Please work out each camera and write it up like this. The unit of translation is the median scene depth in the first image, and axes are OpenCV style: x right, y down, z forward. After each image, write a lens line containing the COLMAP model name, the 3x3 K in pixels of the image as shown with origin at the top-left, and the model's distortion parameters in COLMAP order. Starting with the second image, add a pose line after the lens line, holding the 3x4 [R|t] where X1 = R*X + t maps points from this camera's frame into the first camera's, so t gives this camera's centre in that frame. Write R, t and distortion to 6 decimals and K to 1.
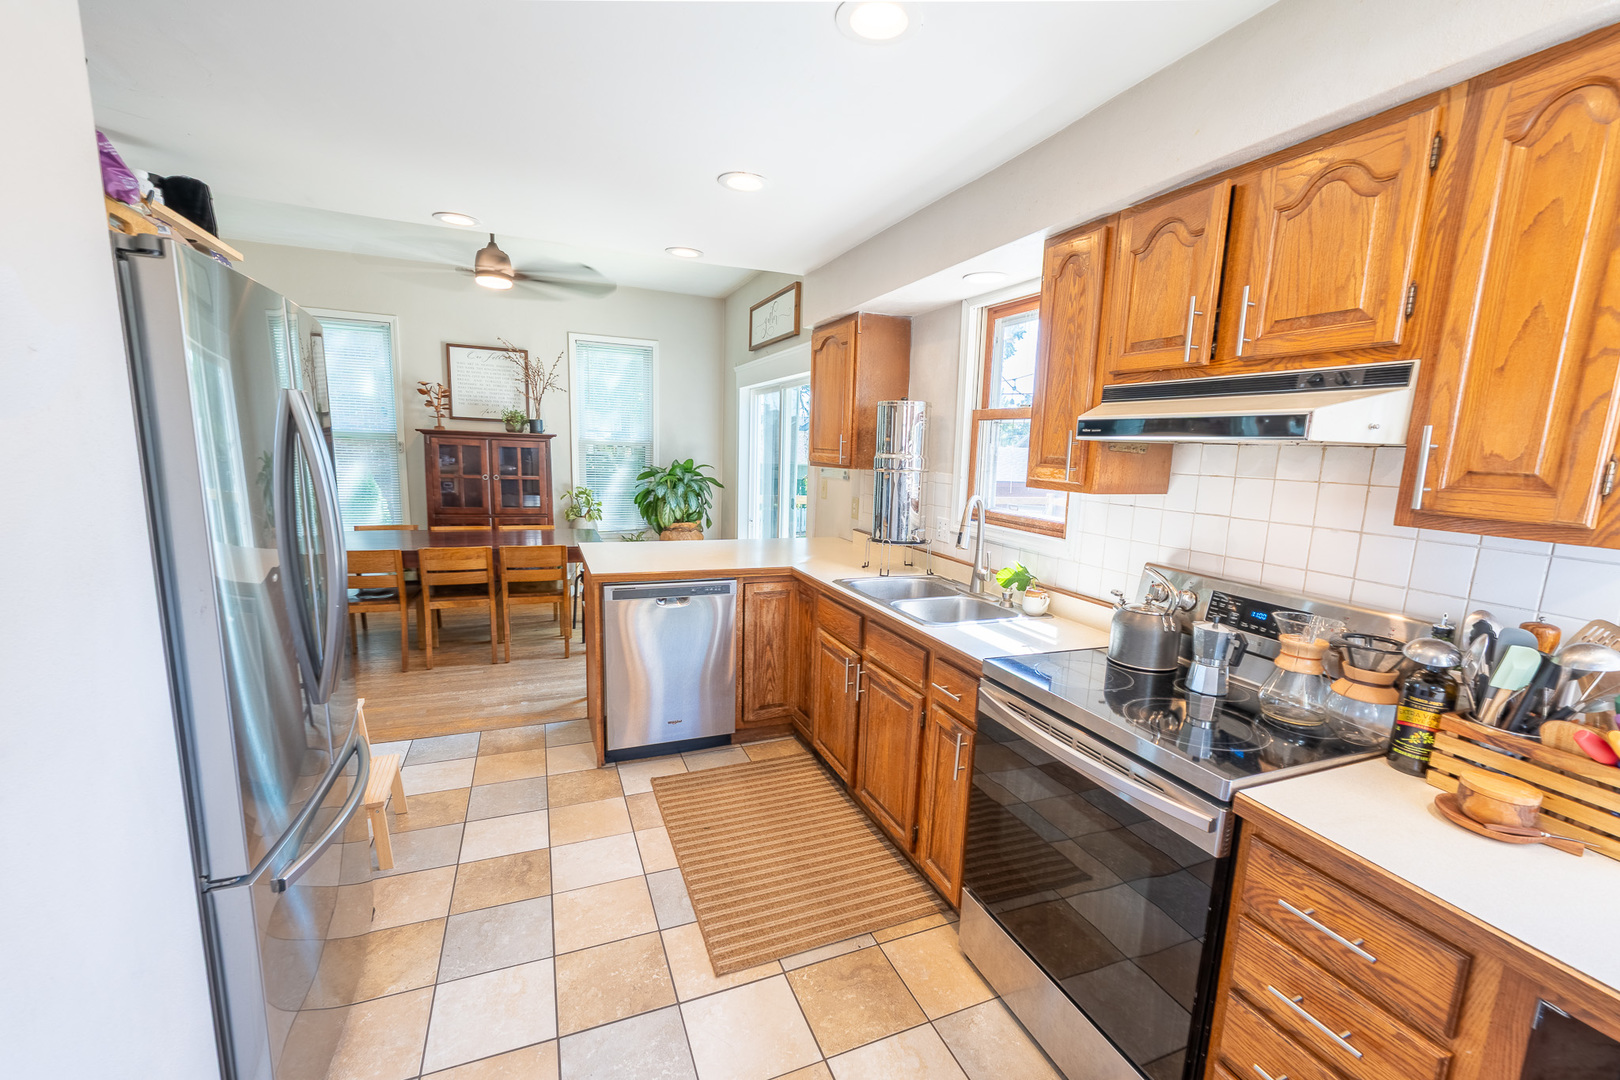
lens RADIAL K [[667.0, 0, 810.0], [0, 667.0, 540.0], [0, 0, 1]] dist [-0.000855, -0.000146]
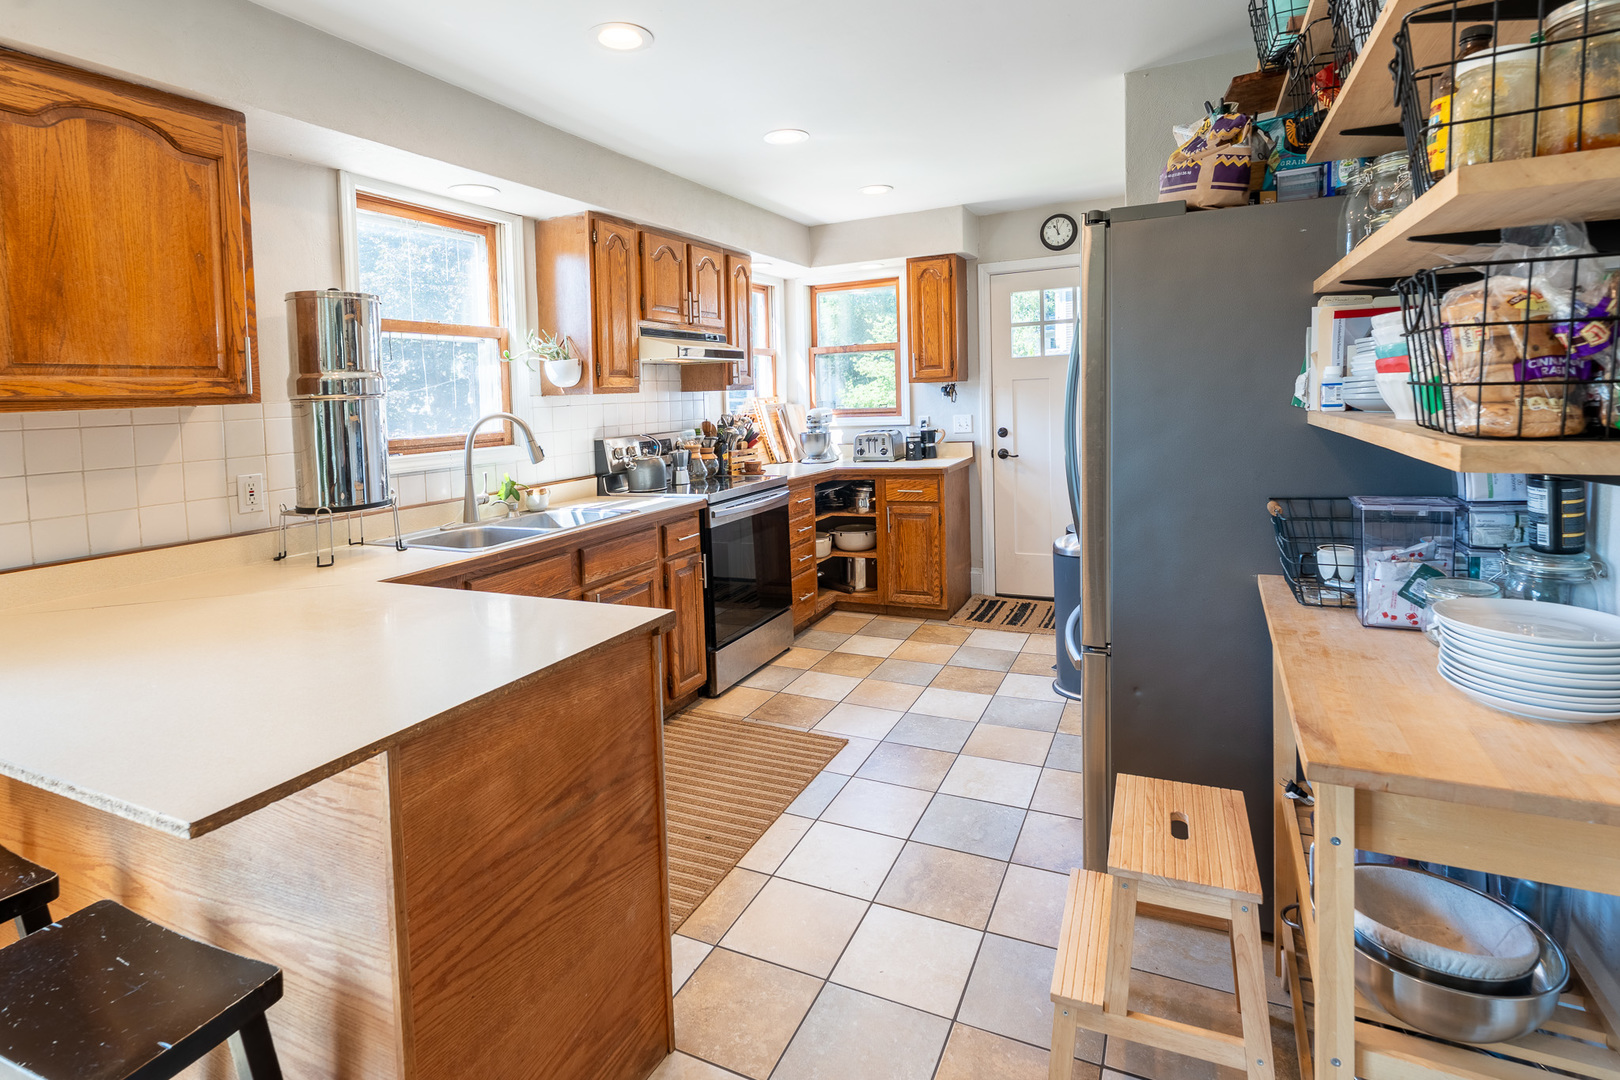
lens RADIAL K [[785.6, 0, 808.9], [0, 785.6, 433.8], [0, 0, 1]] dist [0.000529, -0.010437]
pose [[-0.666934, -0.046491, 0.743665, -0.386869], [0.119290, 0.978516, 0.168154, -0.075287], [-0.735506, 0.200859, -0.647060, 0.608399]]
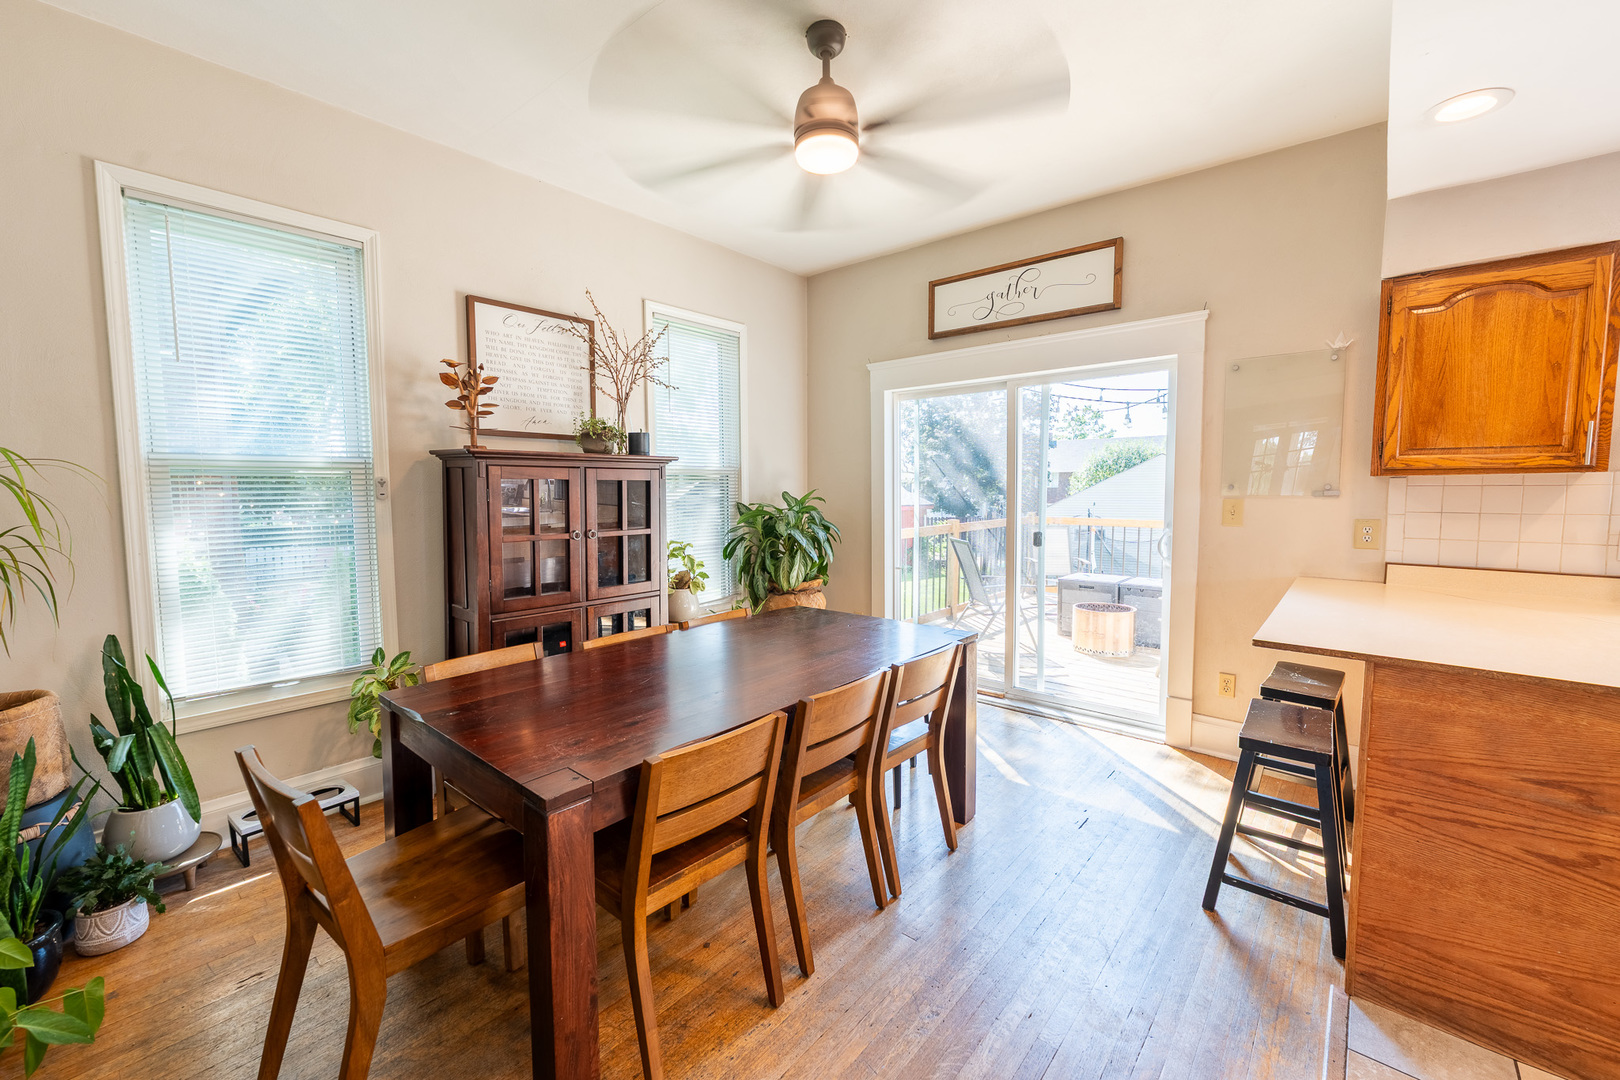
lens RADIAL K [[667.0, 0, 810.0], [0, 667.0, 540.0], [0, 0, 1]] dist [-0.000855, -0.000146]
pose [[0.902651, -0.072524, 0.424218, -0.538990], [0.095656, 0.994852, -0.033459, -0.049779], [-0.419608, 0.070781, 0.904942, 0.399629]]
